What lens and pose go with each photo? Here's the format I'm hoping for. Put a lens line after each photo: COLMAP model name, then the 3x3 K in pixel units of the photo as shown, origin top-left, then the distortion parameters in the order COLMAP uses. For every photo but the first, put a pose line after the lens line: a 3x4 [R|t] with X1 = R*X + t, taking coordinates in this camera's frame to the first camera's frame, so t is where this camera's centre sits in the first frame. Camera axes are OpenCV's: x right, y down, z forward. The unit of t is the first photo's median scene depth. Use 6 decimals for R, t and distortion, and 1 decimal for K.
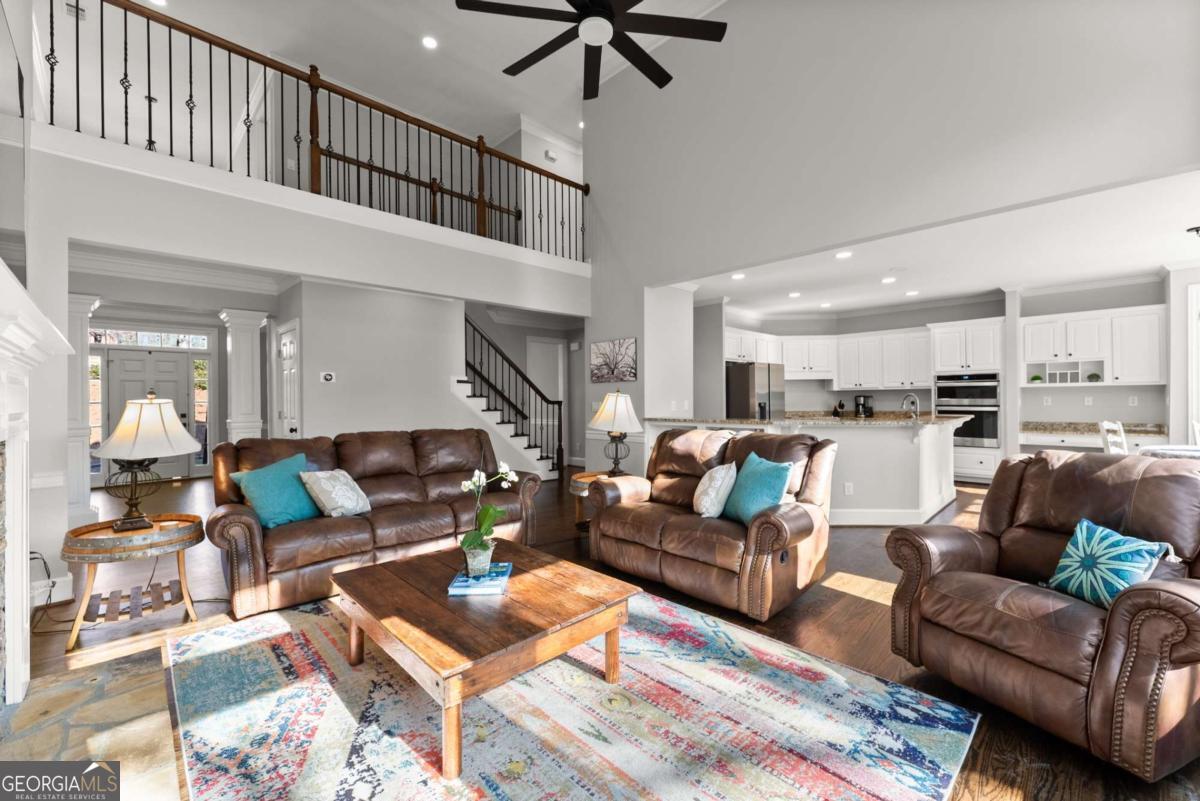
lens RADIAL K [[488.6, 0, 604.3], [0, 488.6, 396.6], [0, 0, 1]] dist [0.006849, 0.000543]
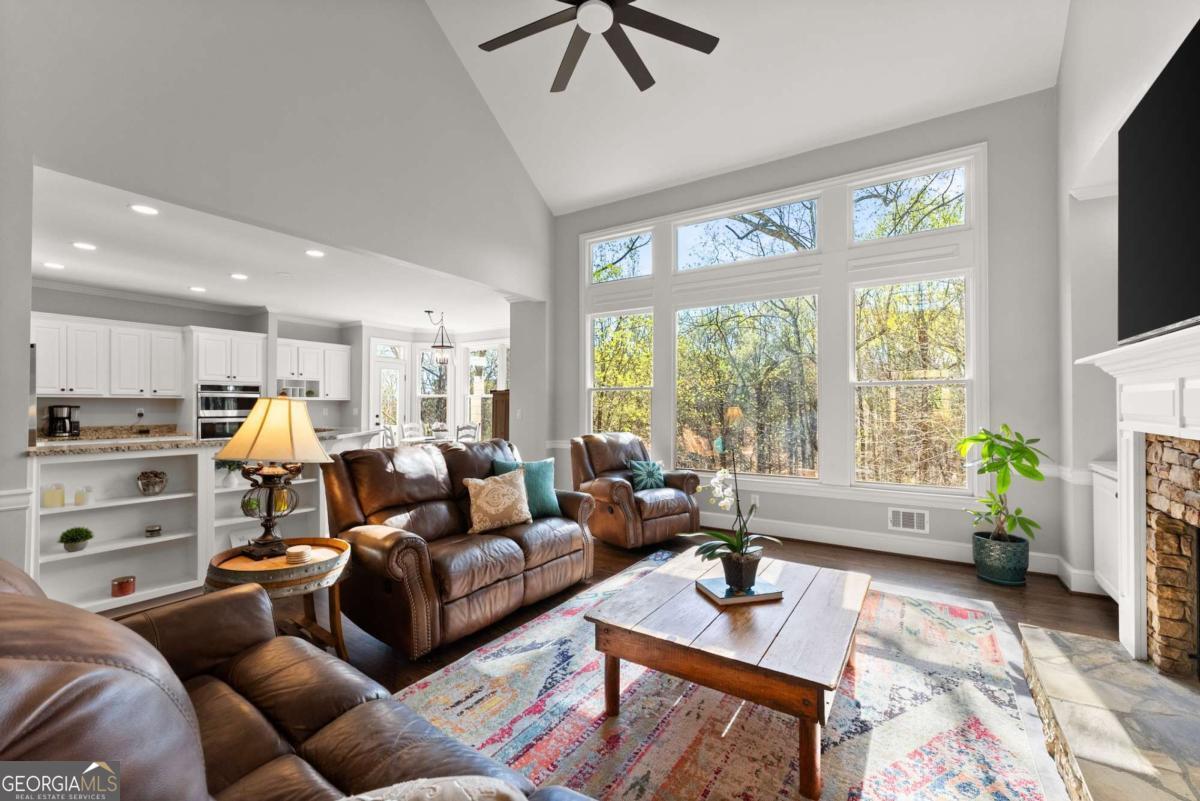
lens RADIAL K [[488.6, 0, 601.8], [0, 488.6, 399.5], [0, 0, 1]] dist [0.006849, 0.000543]
pose [[-0.212027, 0.022778, 0.976998, -0.425320], [-0.002948, 0.999709, -0.023947, 0.005381], [-0.977259, -0.007957, -0.211898, 0.541788]]
